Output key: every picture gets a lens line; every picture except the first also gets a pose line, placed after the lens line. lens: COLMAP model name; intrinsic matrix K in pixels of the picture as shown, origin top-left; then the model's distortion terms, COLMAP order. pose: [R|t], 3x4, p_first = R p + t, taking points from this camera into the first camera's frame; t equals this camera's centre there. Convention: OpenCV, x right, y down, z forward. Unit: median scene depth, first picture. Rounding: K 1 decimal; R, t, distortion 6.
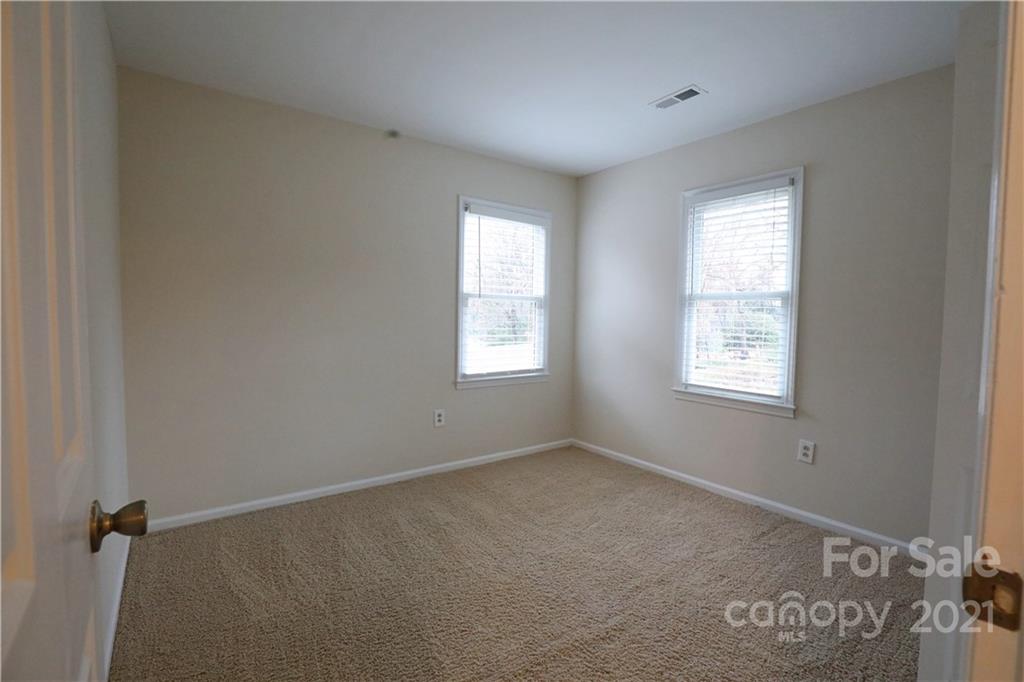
lens RADIAL K [[468.4, 0, 514.4], [0, 468.4, 340.6], [0, 0, 1]] dist [-0.035468, 0.005498]
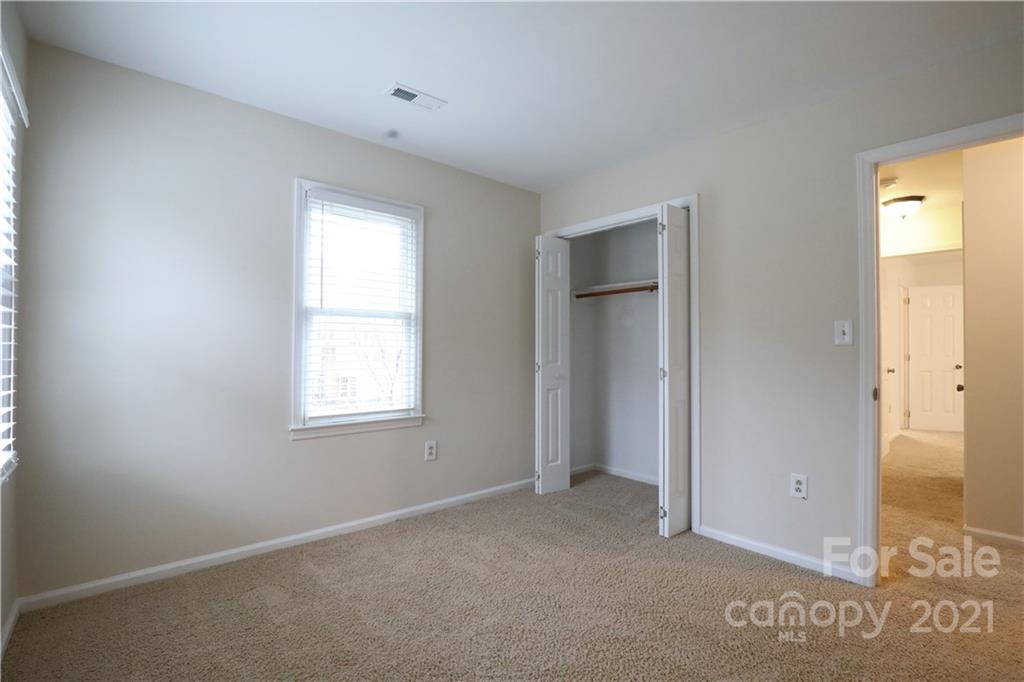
lens RADIAL K [[468.4, 0, 514.9], [0, 468.4, 346.1], [0, 0, 1]] dist [-0.035468, 0.005498]
pose [[-0.091490, -0.001218, 0.995805, -0.548495], [0.050186, 0.998723, 0.005833, -0.020500], [-0.994541, 0.050509, -0.091312, 0.851804]]
